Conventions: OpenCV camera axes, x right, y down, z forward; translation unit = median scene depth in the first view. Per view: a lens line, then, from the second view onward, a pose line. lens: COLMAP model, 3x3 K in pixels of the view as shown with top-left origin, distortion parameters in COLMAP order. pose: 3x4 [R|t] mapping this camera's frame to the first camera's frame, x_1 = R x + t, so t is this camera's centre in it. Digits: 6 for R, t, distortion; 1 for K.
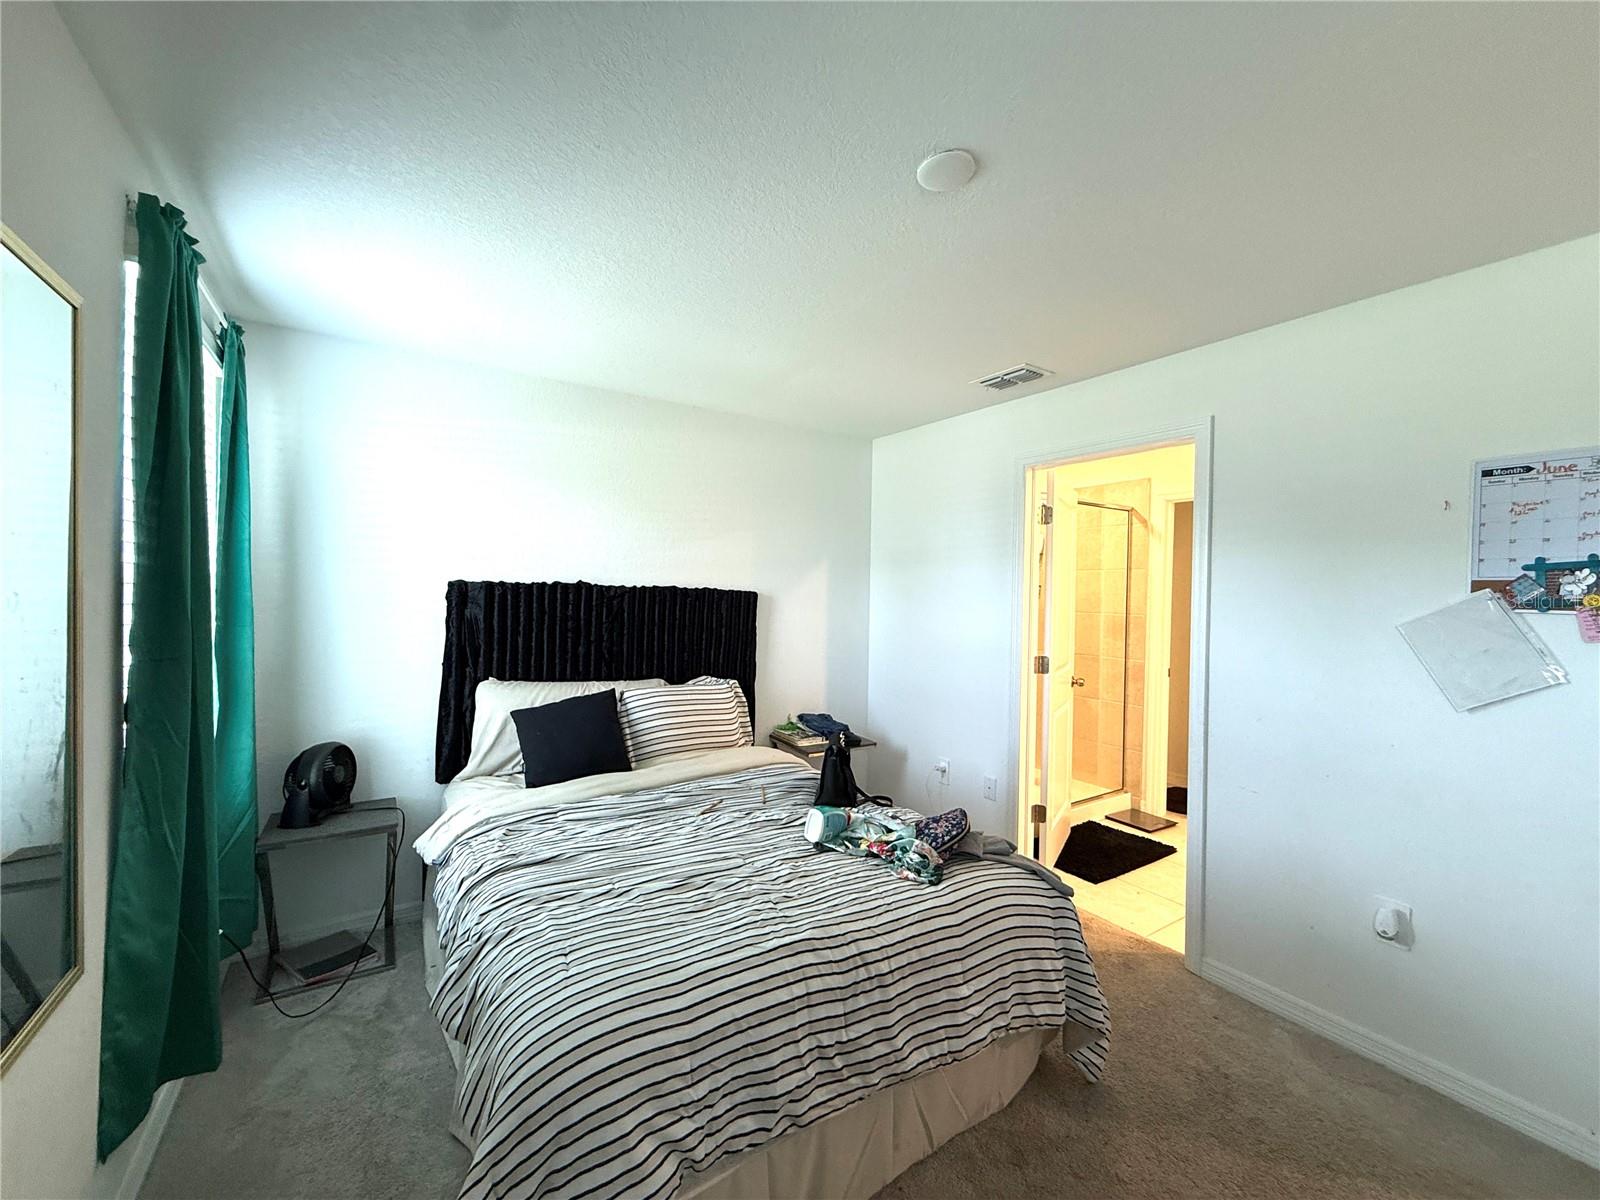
lens RADIAL K [[639.5, 0, 793.3], [0, 639.5, 592.4], [0, 0, 1]] dist [-0.001383, 0.001013]
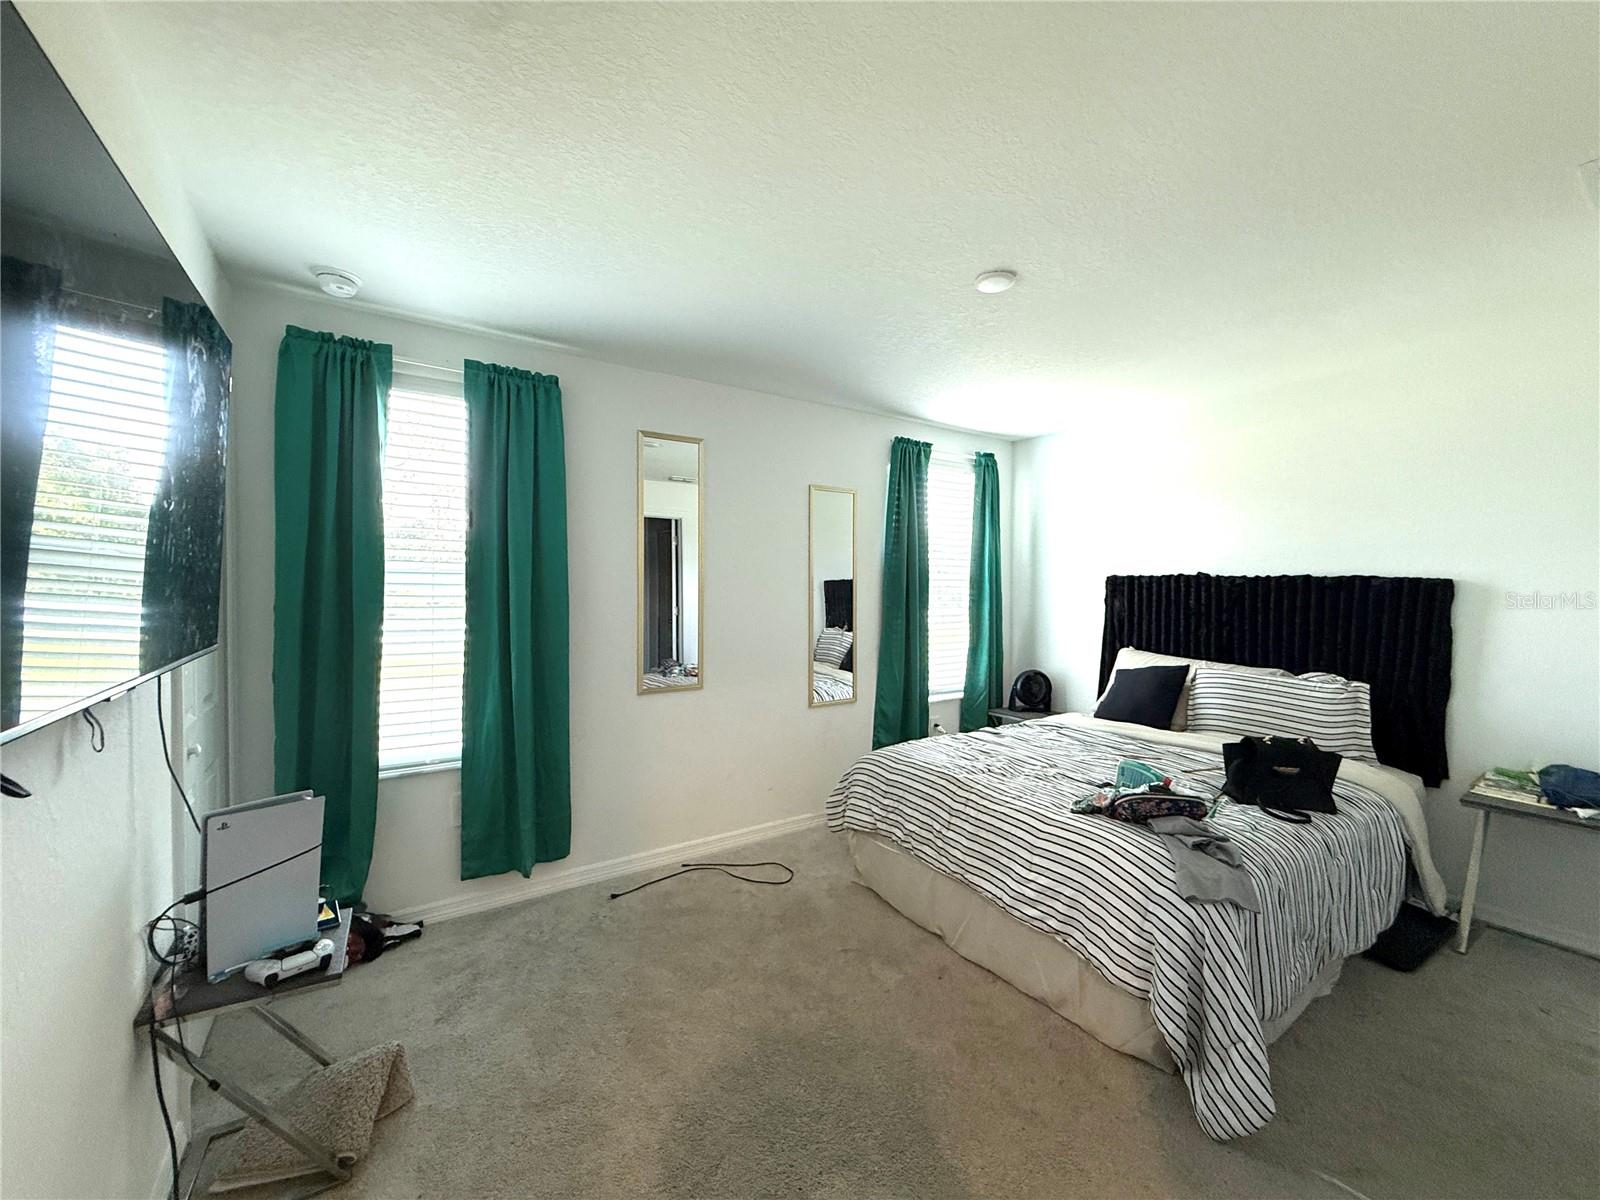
lens RADIAL K [[639.5, 0, 795.6], [0, 639.5, 591.2], [0, 0, 1]] dist [-0.001383, 0.001013]
pose [[0.011055, -0.005739, -0.999922, 0.839427], [-0.014428, 0.999879, -0.005898, 0.034019], [0.999835, 0.014492, 0.010971, 0.274086]]
